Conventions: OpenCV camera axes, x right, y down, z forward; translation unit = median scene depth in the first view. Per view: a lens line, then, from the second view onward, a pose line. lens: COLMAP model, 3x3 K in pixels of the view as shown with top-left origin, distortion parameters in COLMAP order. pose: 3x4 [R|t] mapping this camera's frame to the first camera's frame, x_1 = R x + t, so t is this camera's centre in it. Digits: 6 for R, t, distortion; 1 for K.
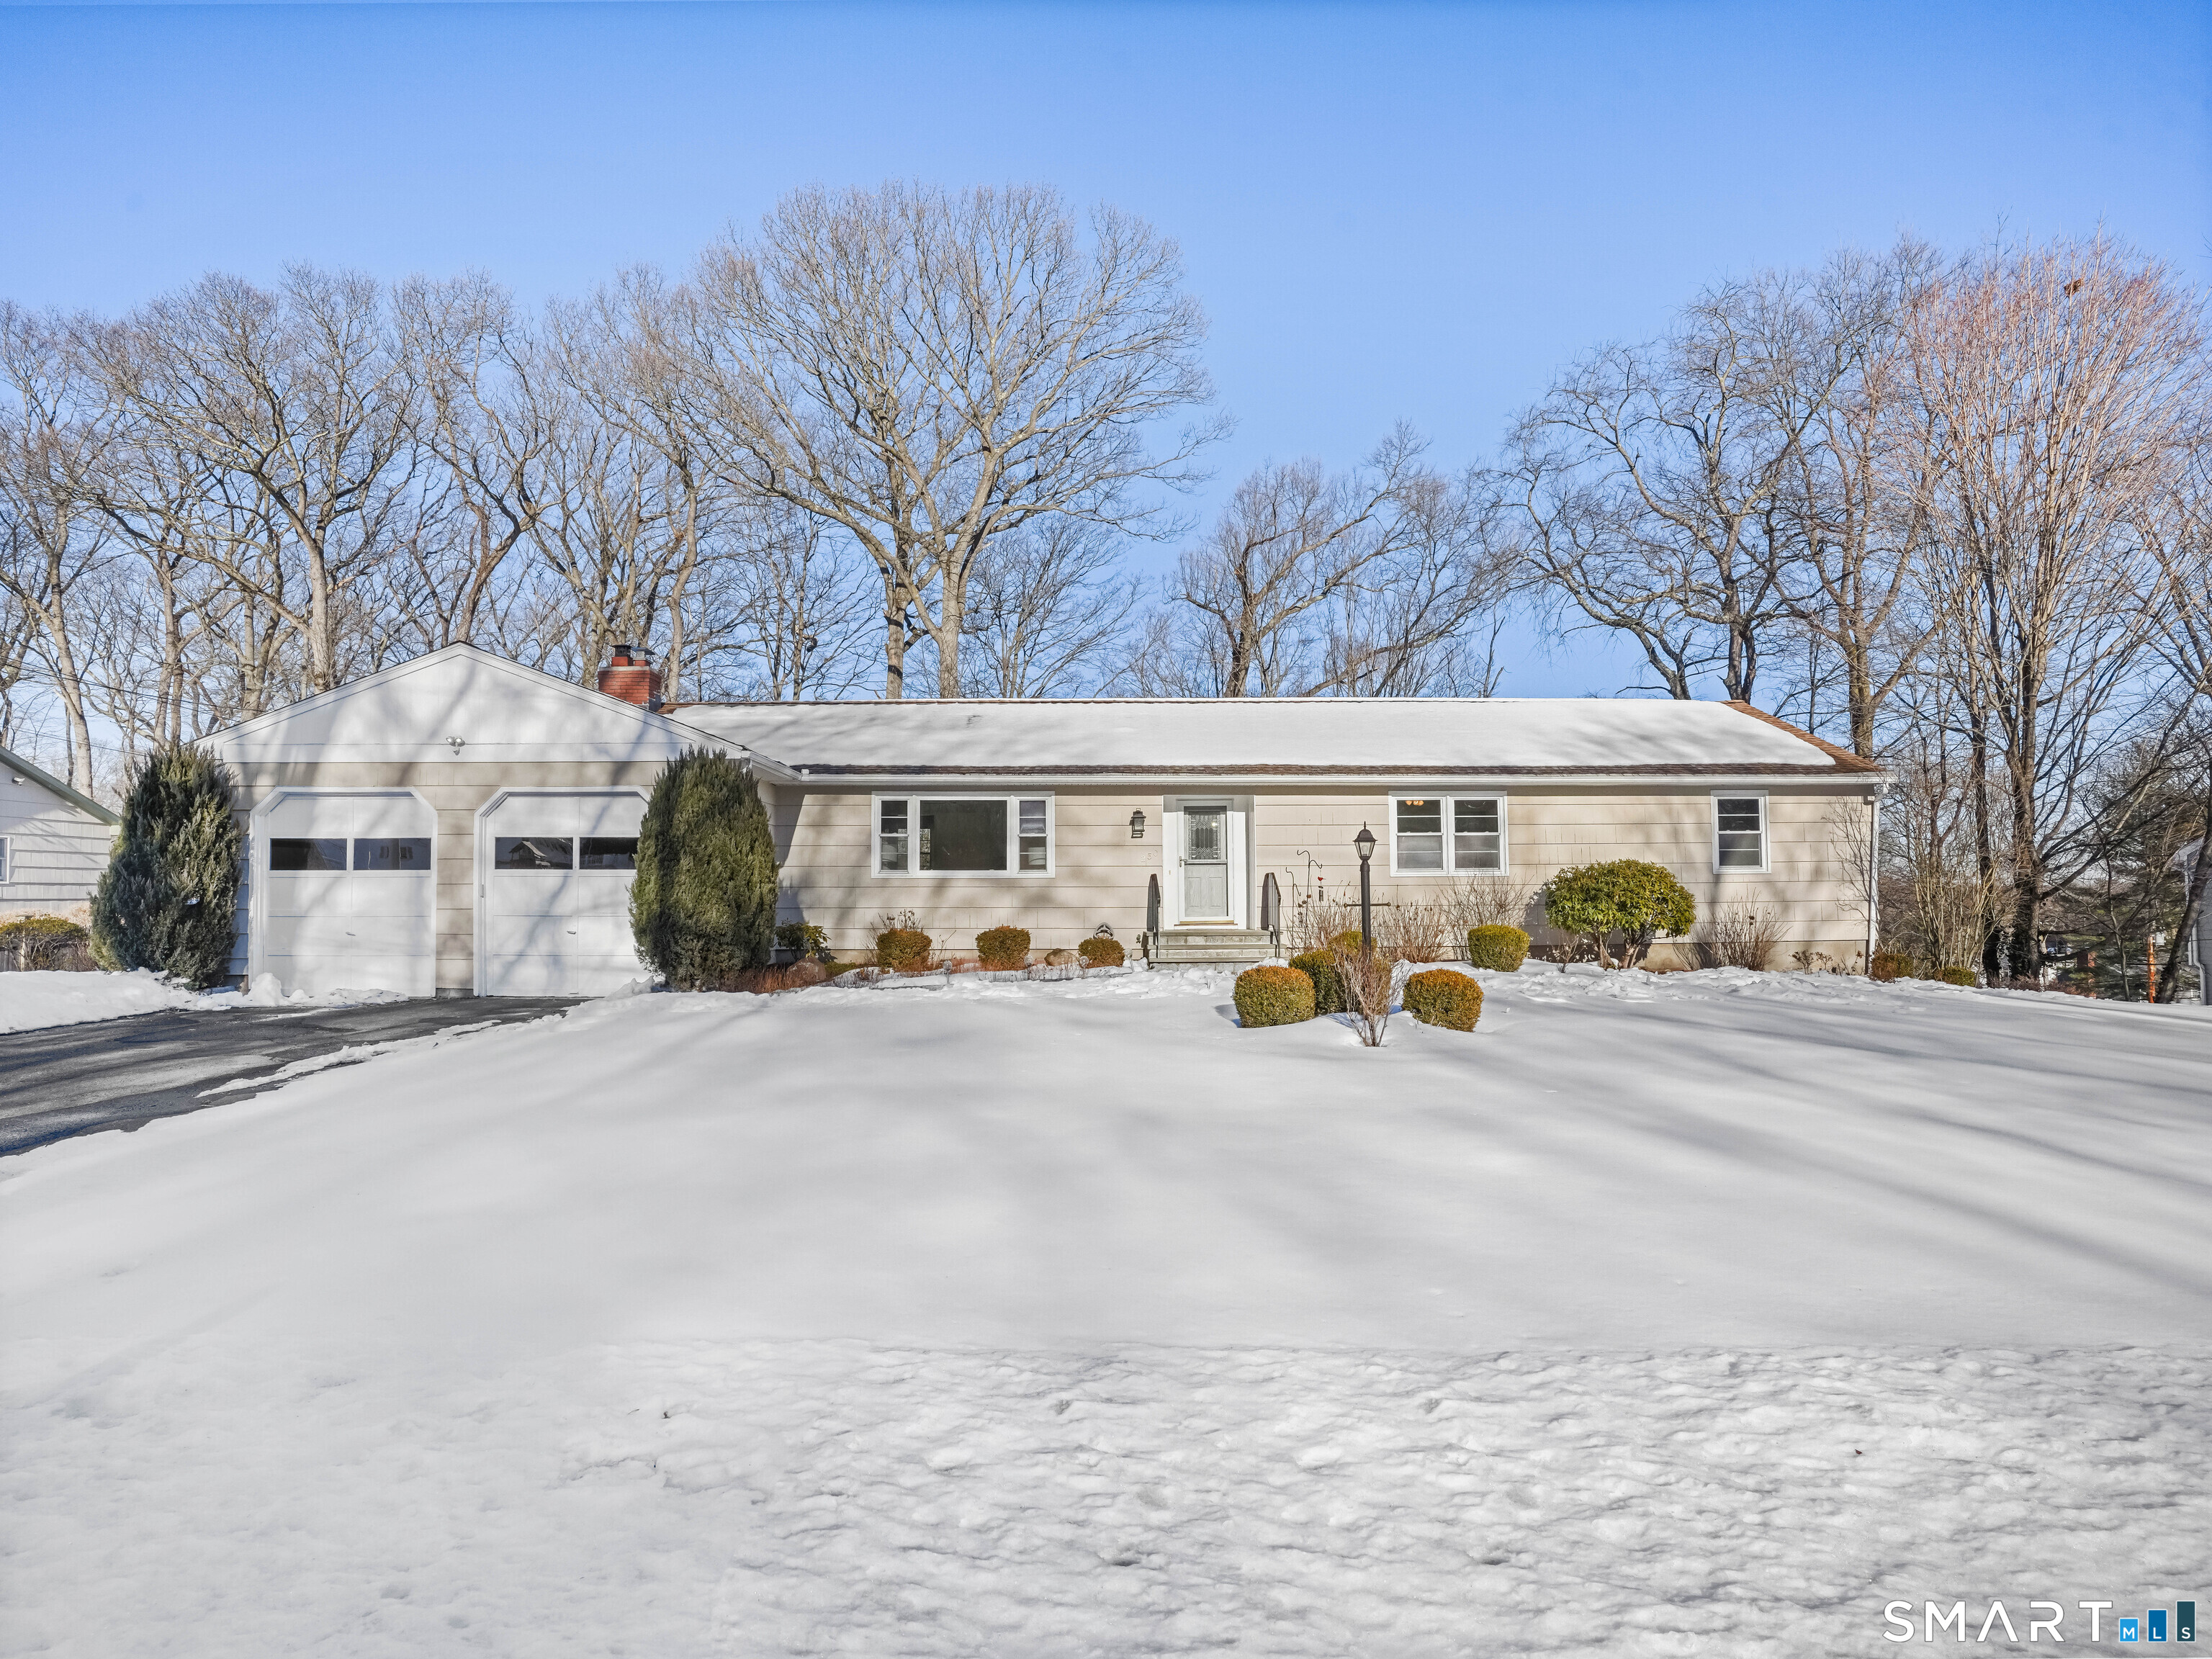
lens RADIAL K [[1188.2, 0, 1086.4], [0, 1188.2, 842.5], [0, 0, 1]] dist [-0.080920, 0.036056]
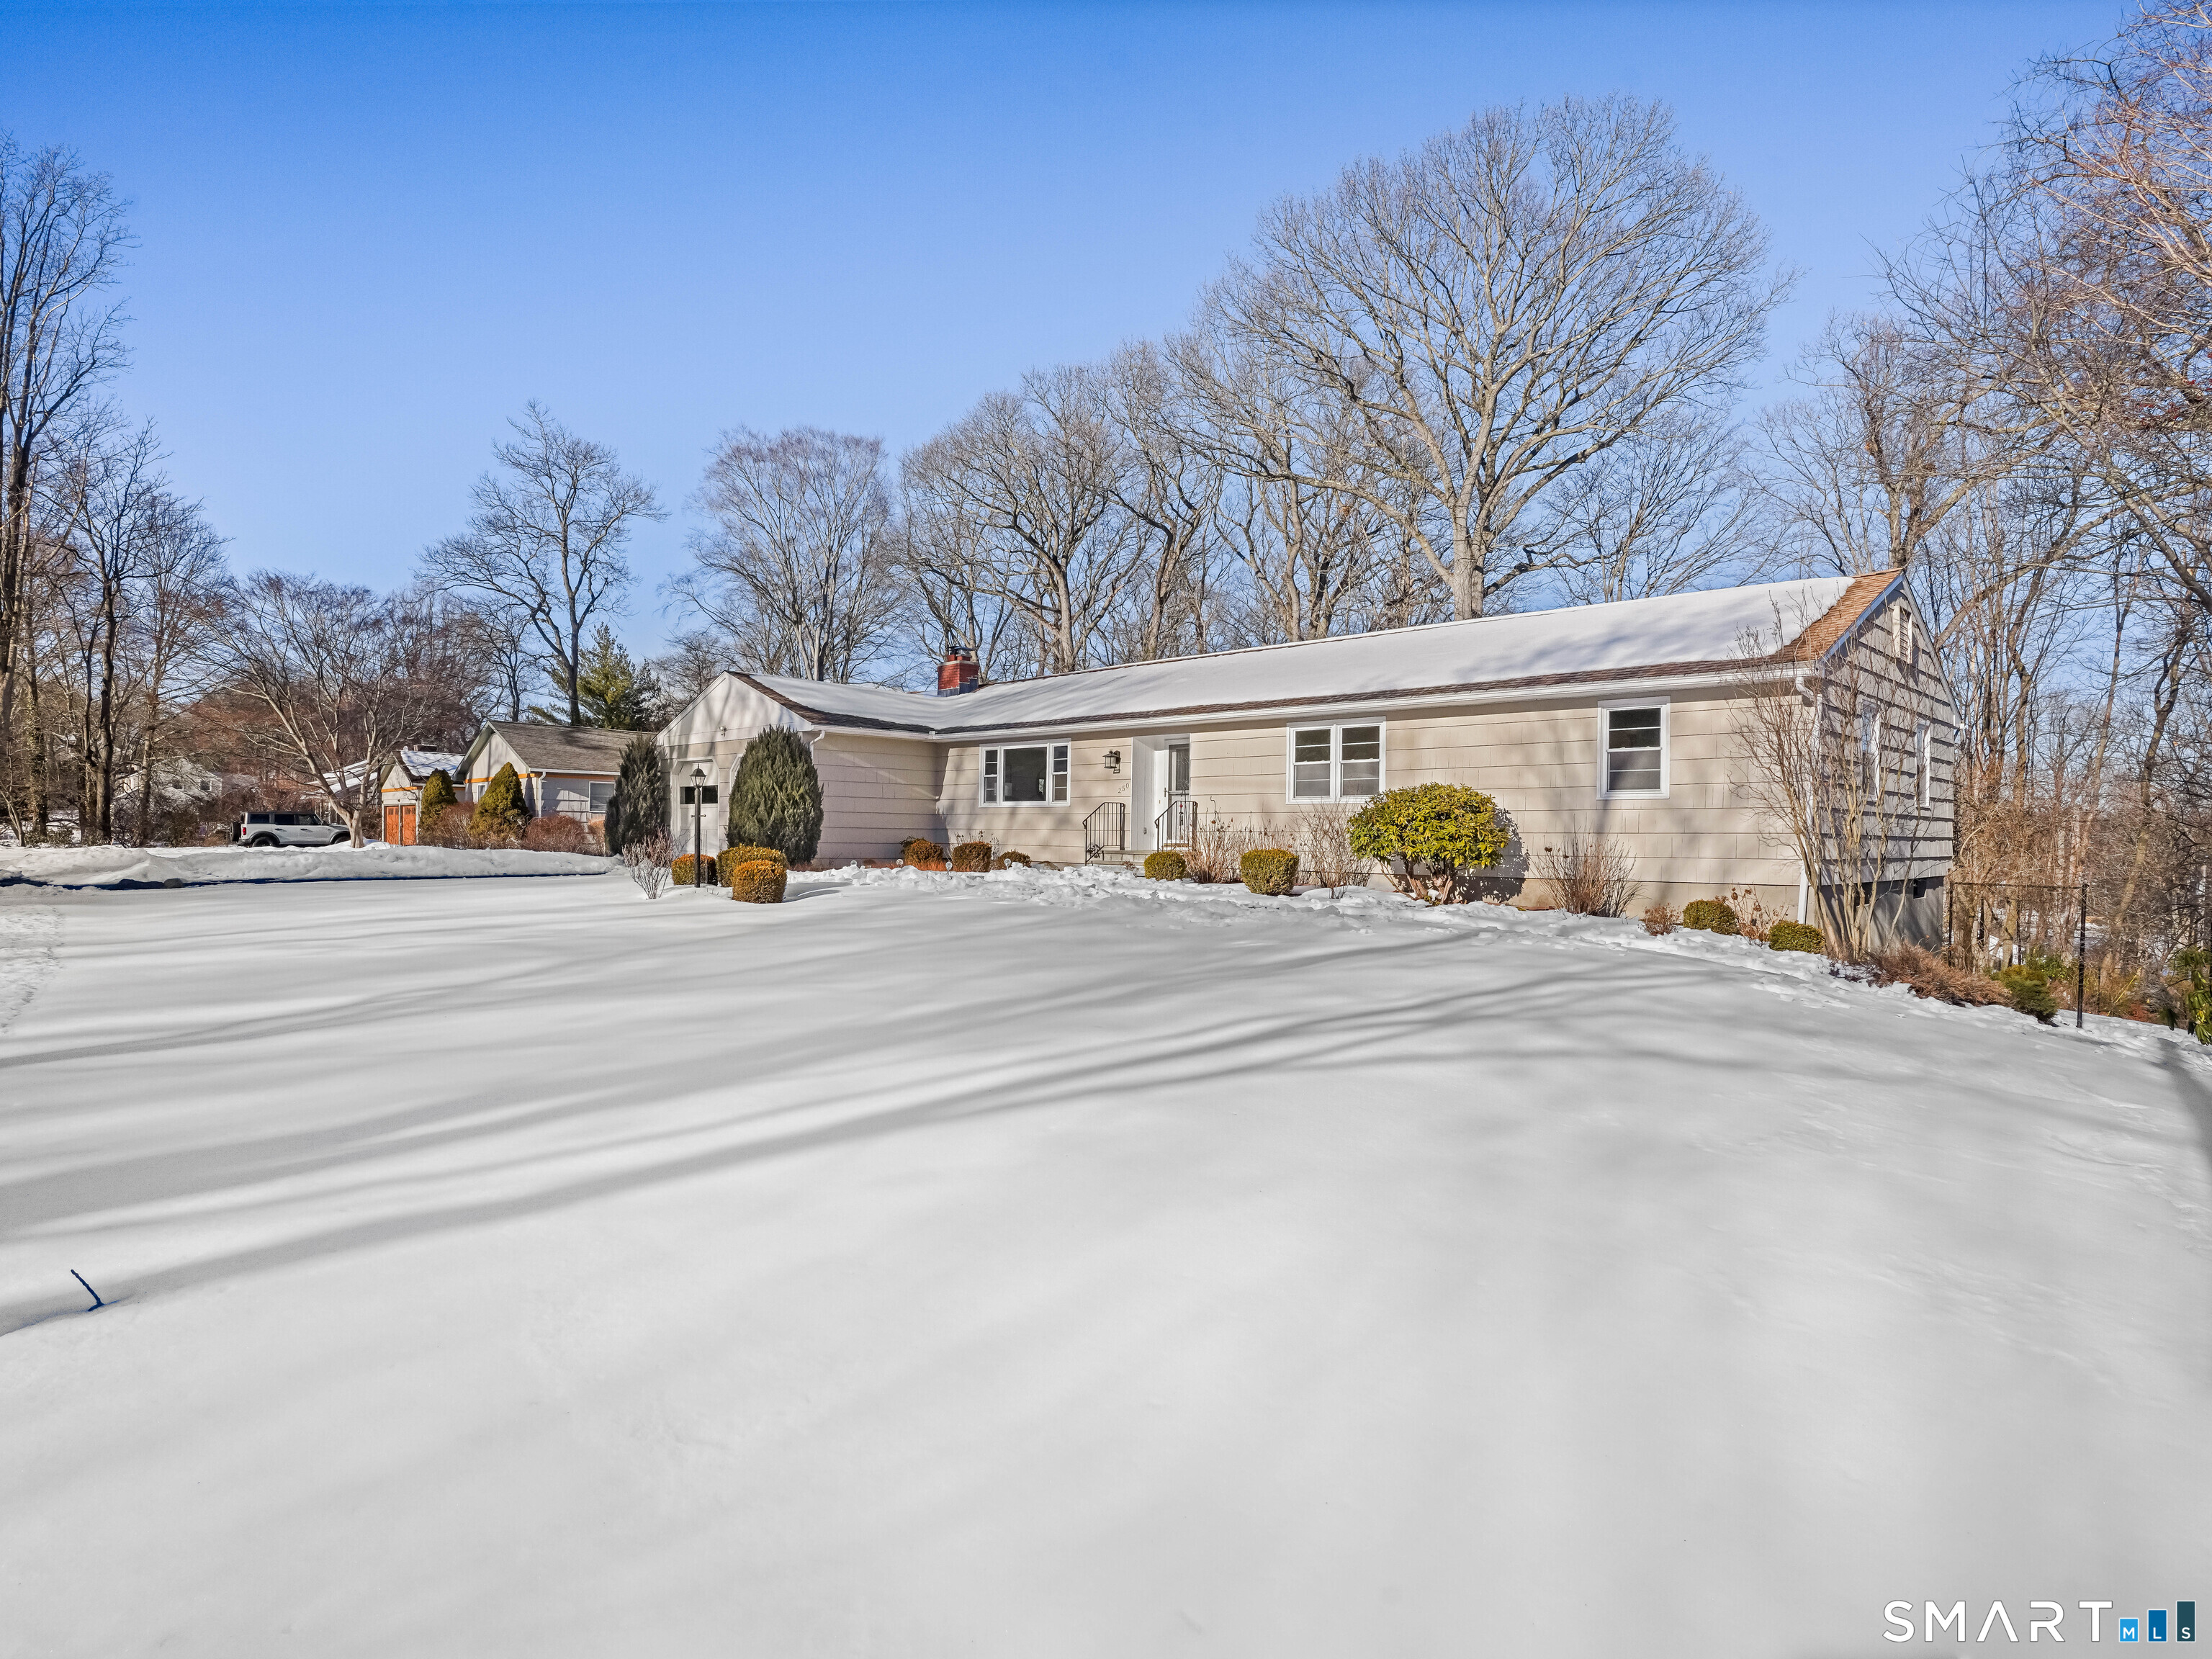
lens RADIAL K [[1188.2, 0, 1086.4], [0, 1188.2, 842.5], [0, 0, 1]] dist [-0.080920, 0.036056]
pose [[0.693270, 0.016746, -0.720484, 0.894839], [0.018604, 0.998981, 0.041121, 0.016418], [0.720438, -0.041912, 0.692252, 0.133595]]
